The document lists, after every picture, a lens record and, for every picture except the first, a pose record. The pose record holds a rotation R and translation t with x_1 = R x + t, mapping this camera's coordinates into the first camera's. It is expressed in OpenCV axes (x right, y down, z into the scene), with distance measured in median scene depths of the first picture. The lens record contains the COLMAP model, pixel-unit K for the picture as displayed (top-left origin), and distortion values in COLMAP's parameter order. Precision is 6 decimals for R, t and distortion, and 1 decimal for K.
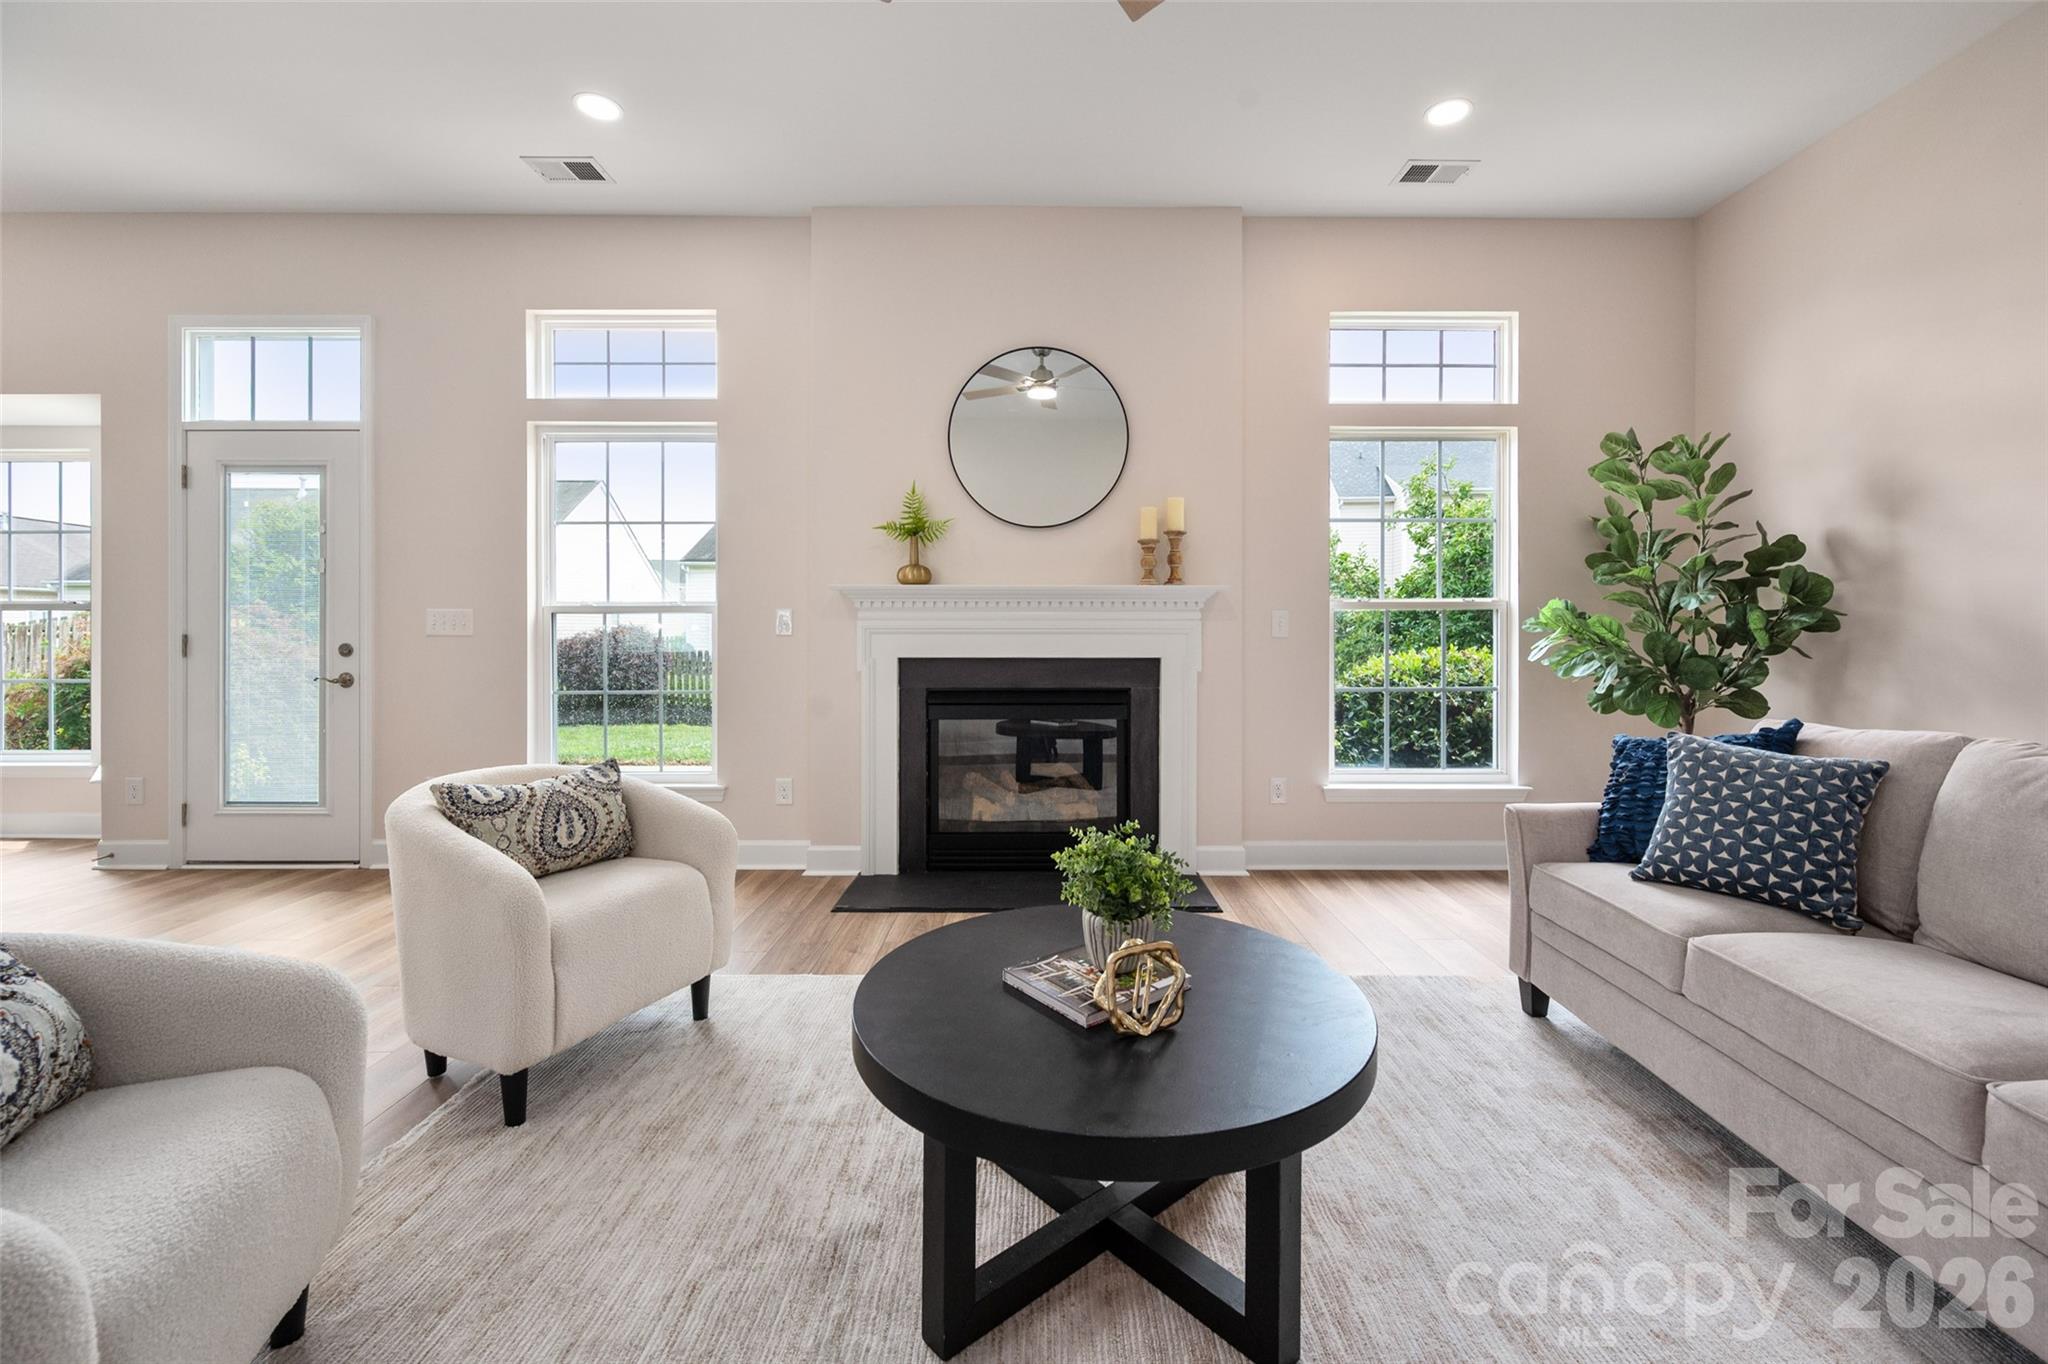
lens RADIAL K [[857.6, 0, 1049.7], [0, 857.6, 635.6], [0, 0, 1]] dist [0.002461, 0.000473]
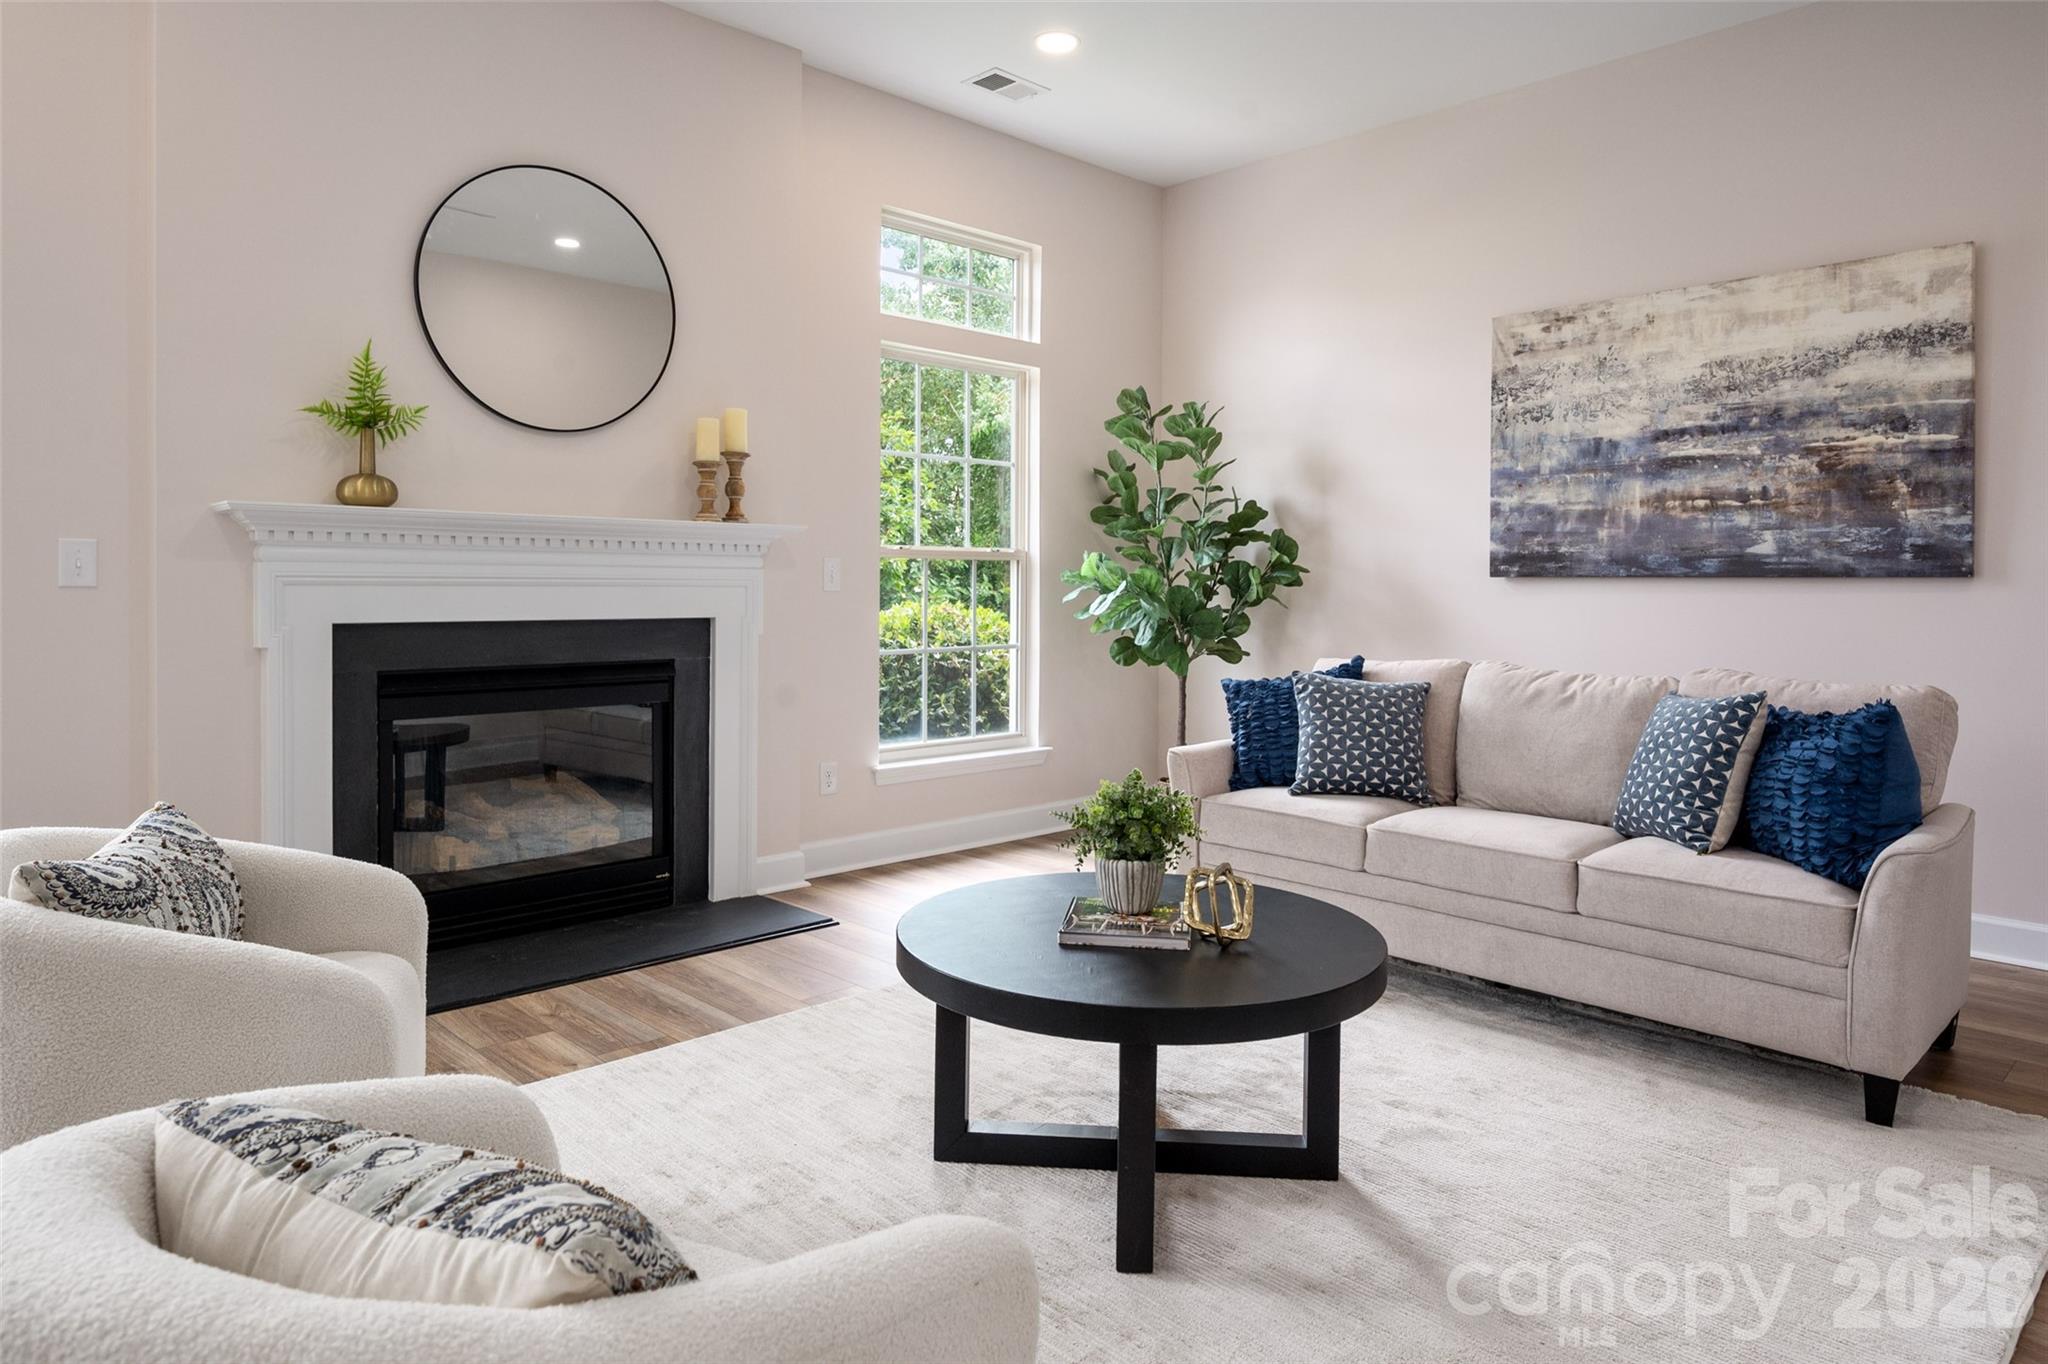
lens RADIAL K [[1297.6, 0, 1022.0], [0, 1297.6, 602.8], [0, 0, 1]] dist [-0.006981, 0.006269]
pose [[0.714142, -0.006996, 0.699966, -0.522818], [-0.002273, 0.999922, 0.012312, -0.001980], [-0.699997, -0.010384, 0.714070, -0.010142]]
